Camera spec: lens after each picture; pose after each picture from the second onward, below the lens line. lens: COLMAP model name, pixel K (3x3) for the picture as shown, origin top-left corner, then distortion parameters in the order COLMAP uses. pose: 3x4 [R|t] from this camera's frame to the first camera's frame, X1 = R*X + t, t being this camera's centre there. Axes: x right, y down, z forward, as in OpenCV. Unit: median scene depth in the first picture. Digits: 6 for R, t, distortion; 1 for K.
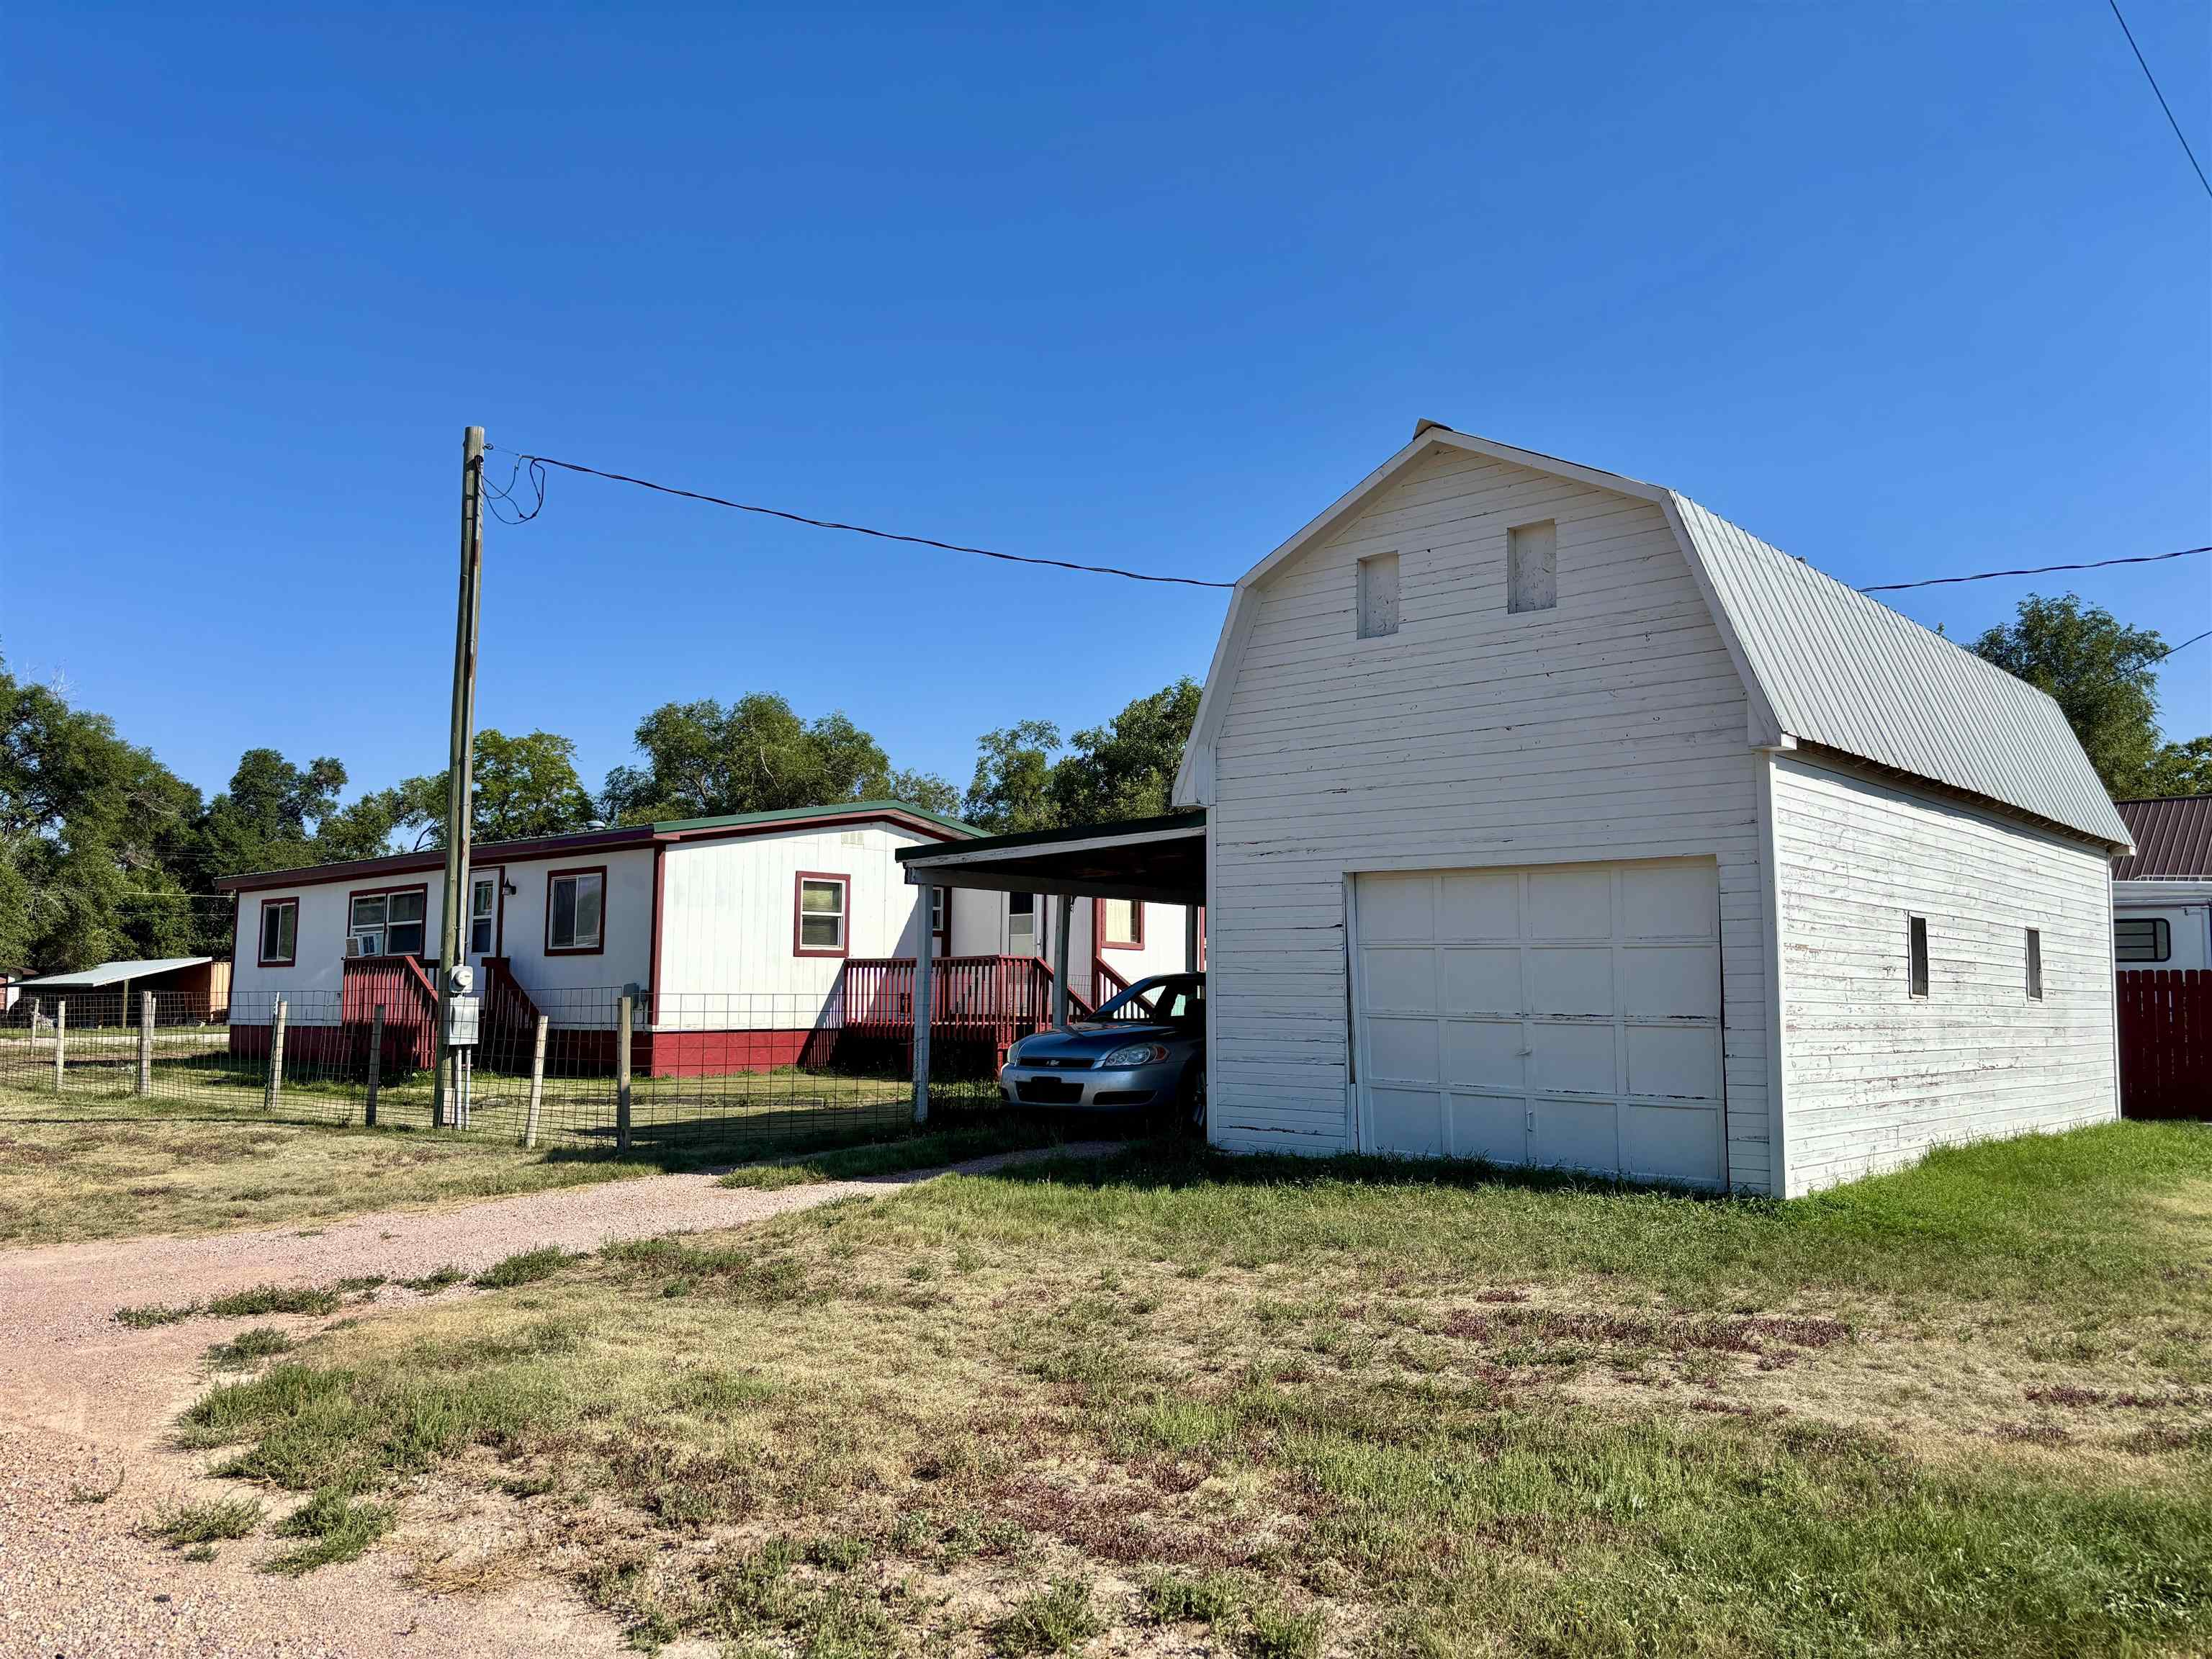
lens RADIAL K [[1669.1, 0, 1114.2], [0, 1669.1, 819.6], [0, 0, 1]] dist [0.048082, -0.071720]
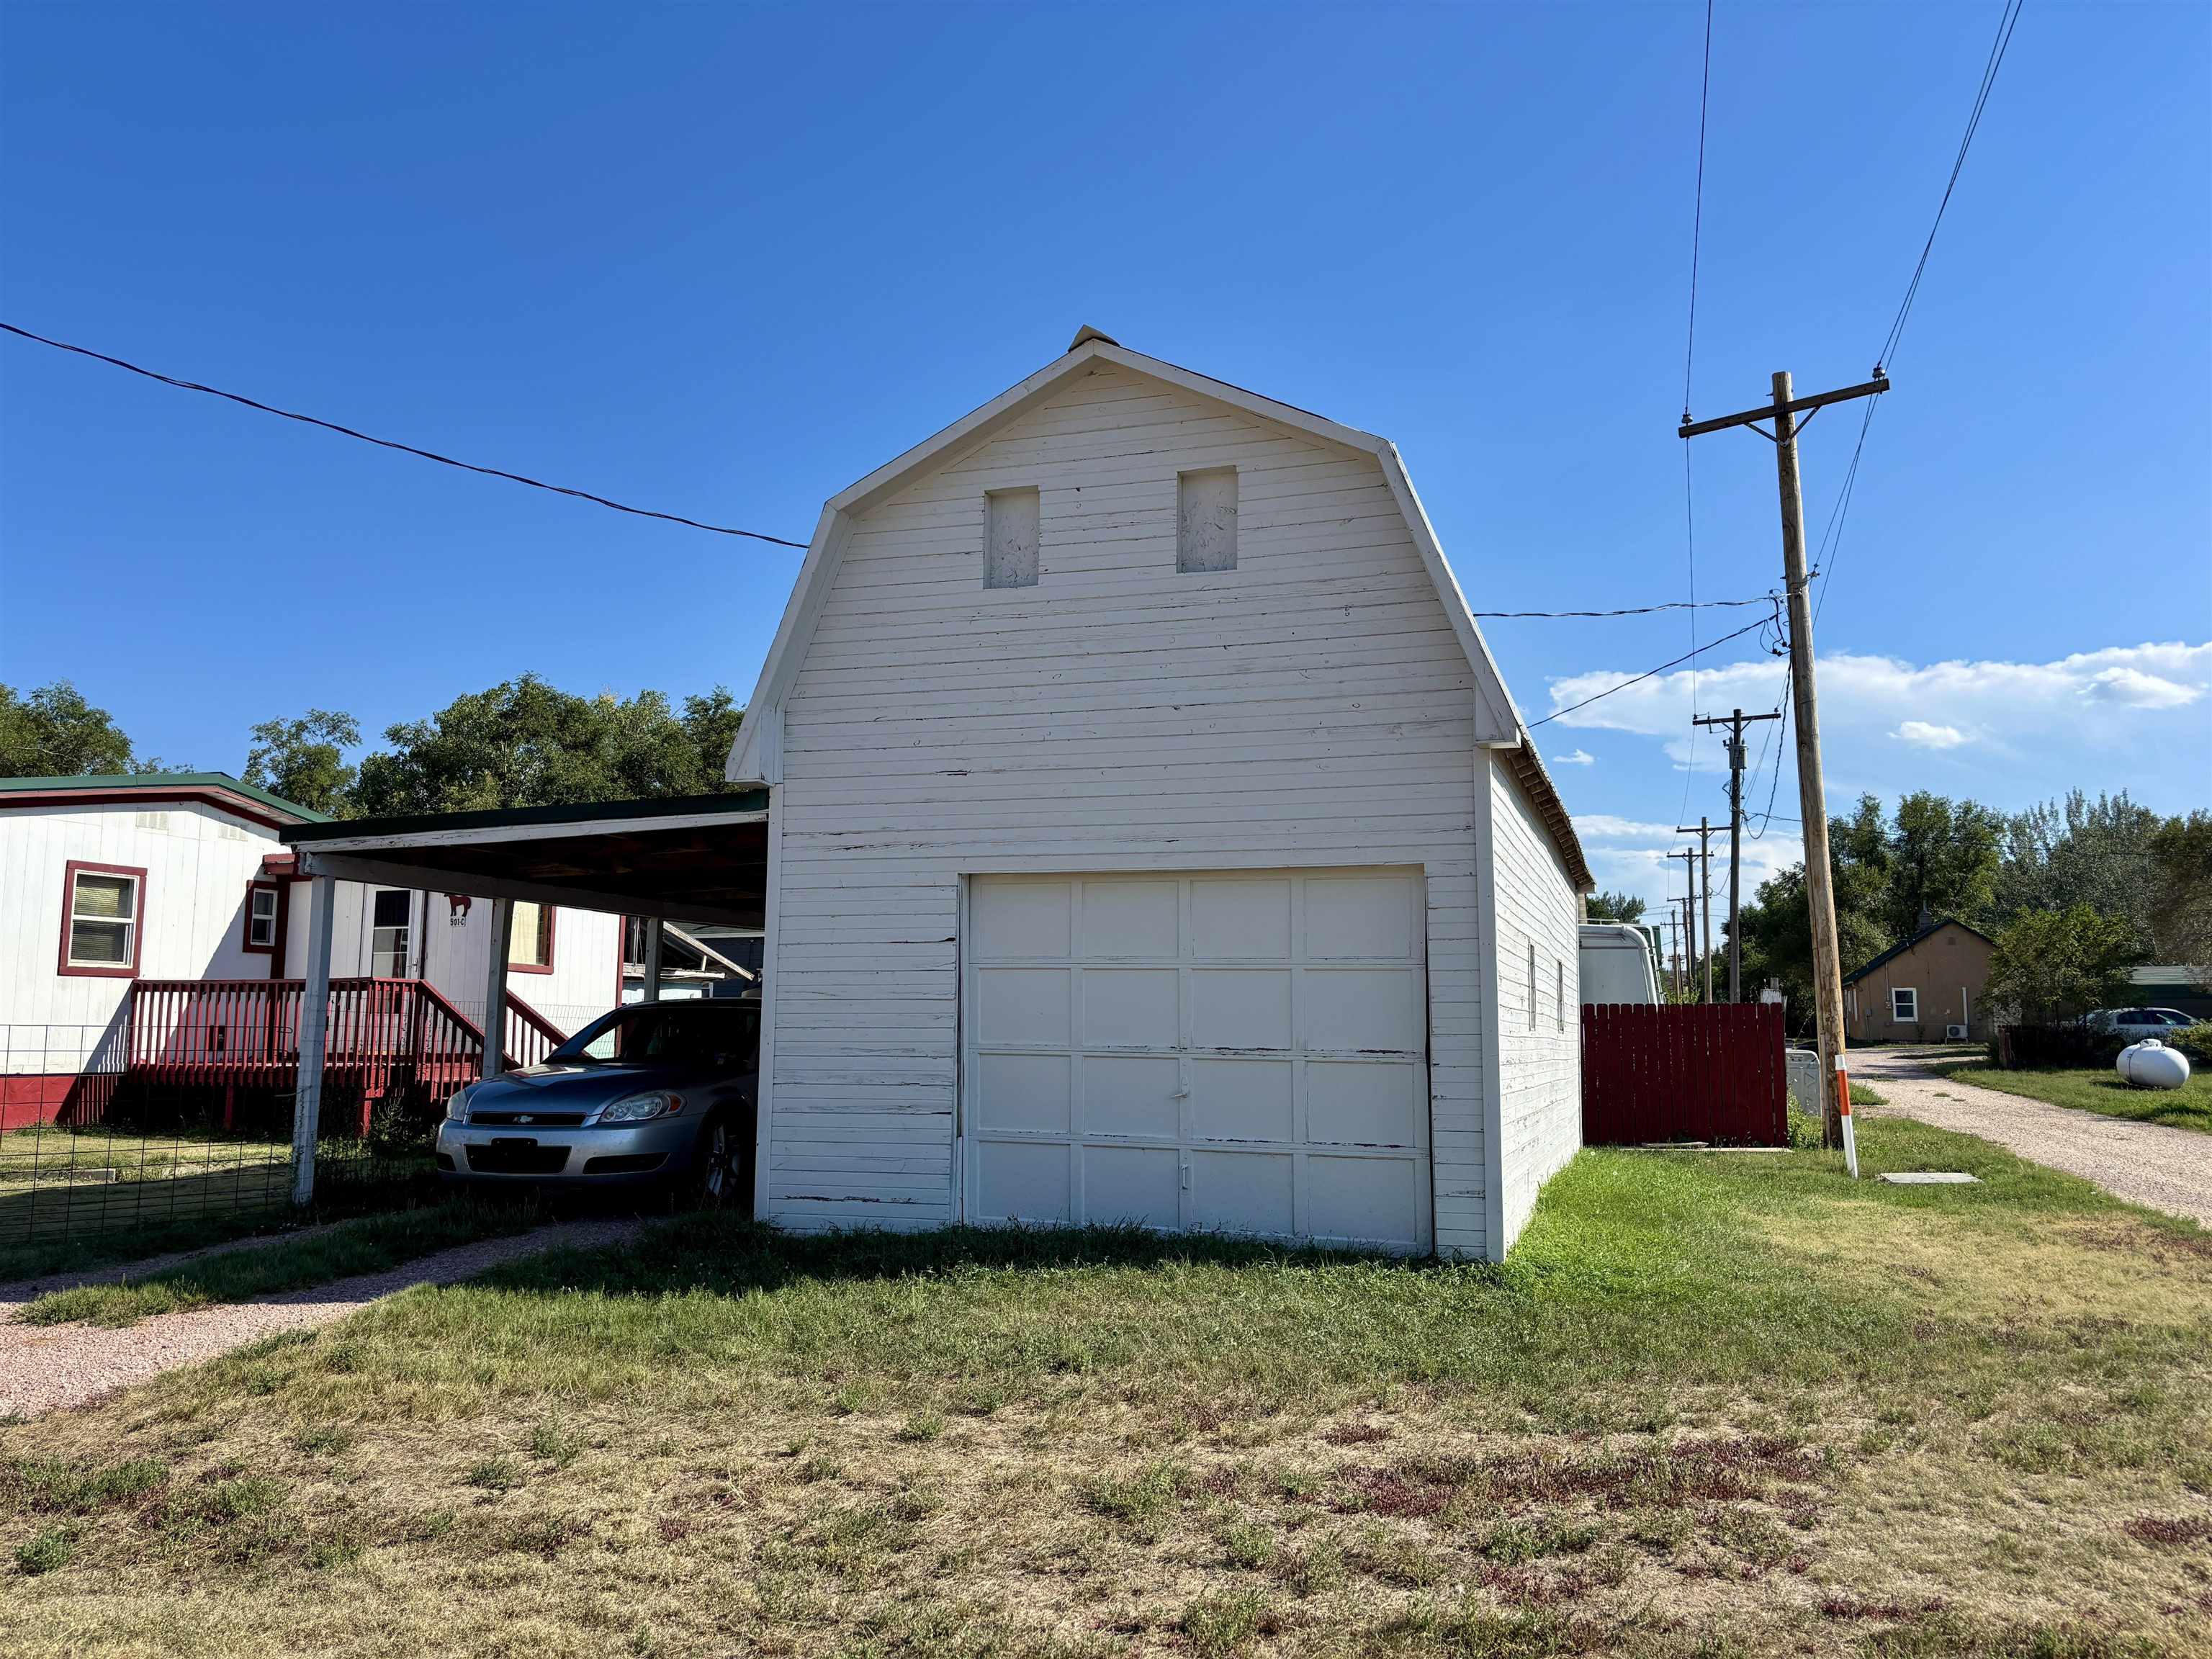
lens RADIAL K [[1669.1, 0, 1123.1], [0, 1669.1, 821.7], [0, 0, 1]] dist [0.048082, -0.071720]
pose [[0.914534, 0.050551, 0.401338, -0.113142], [-0.043275, 0.998693, -0.027179, 0.024751], [-0.402188, 0.007488, 0.915527, 0.229778]]
